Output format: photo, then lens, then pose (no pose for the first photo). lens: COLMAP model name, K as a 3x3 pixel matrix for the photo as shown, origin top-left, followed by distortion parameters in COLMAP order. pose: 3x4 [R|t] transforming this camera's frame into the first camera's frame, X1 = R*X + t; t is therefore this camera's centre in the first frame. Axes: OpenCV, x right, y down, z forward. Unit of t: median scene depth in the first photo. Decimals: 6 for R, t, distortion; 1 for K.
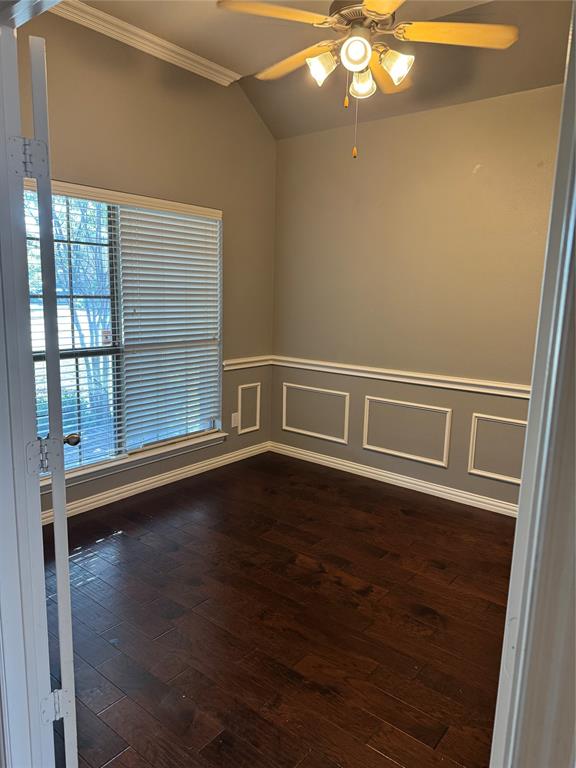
lens RADIAL K [[535.1, 0, 285.8], [0, 535.1, 377.3], [0, 0, 1]] dist [0.153378, -0.189980]
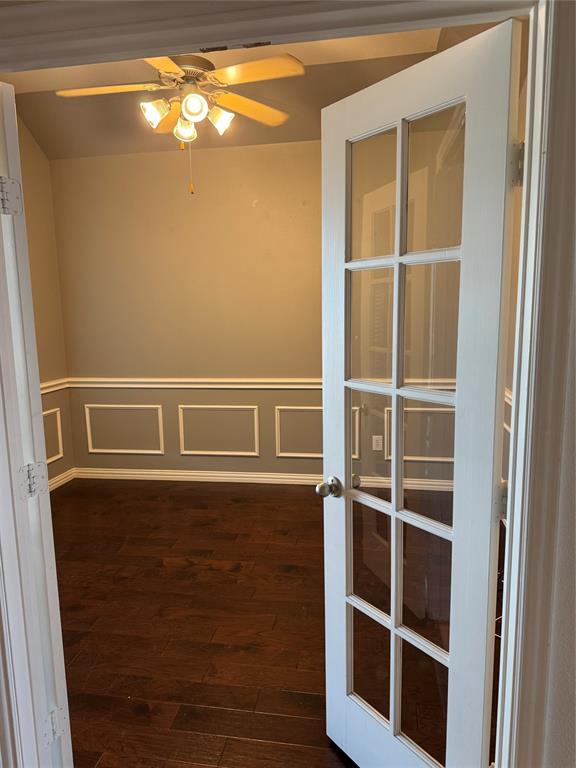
lens RADIAL K [[534.4, 0, 284.6], [0, 534.4, 381.4], [0, 0, 1]] dist [0.101011, -0.134076]
pose [[0.875714, -0.110882, 0.469925, -0.177514], [0.119882, 0.992729, 0.010838, 0.001051], [-0.467710, 0.046844, 0.882640, -0.046290]]
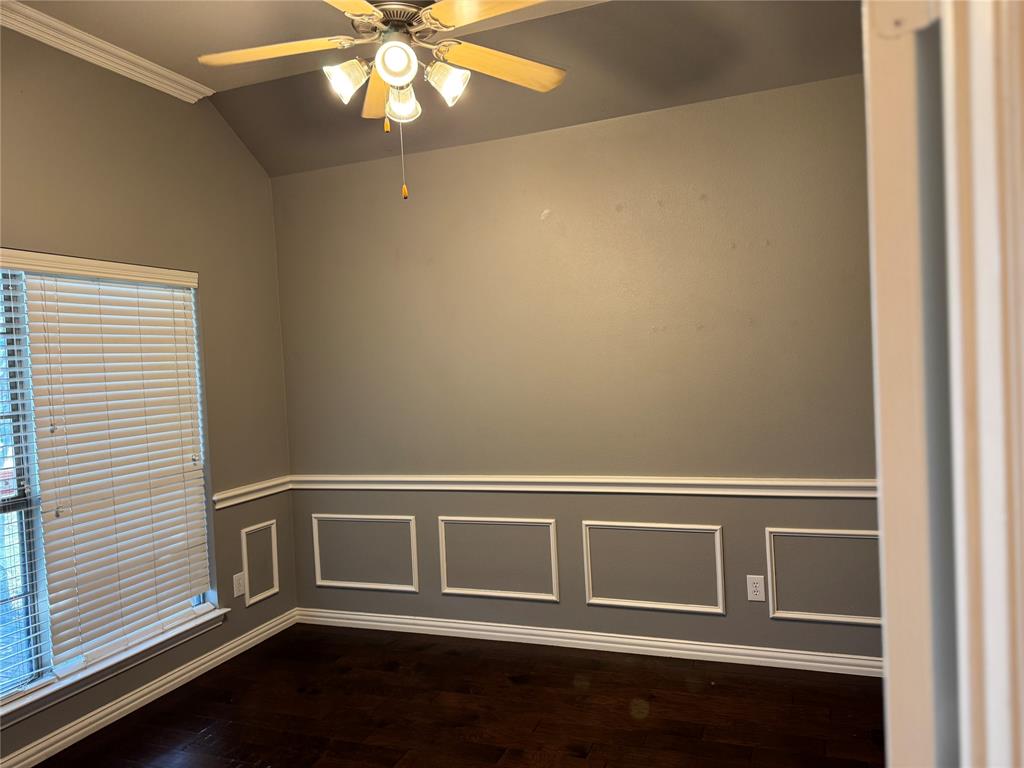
lens RADIAL K [[713.5, 0, 512.0], [0, 713.5, 384.0], [0, 0, 1]] dist [0.153378, -0.189980]
pose [[0.950159, -0.083276, 0.300438, -0.032093], [0.123963, 0.985128, -0.118982, -0.014652], [-0.286062, 0.150295, 0.946351, 0.051894]]
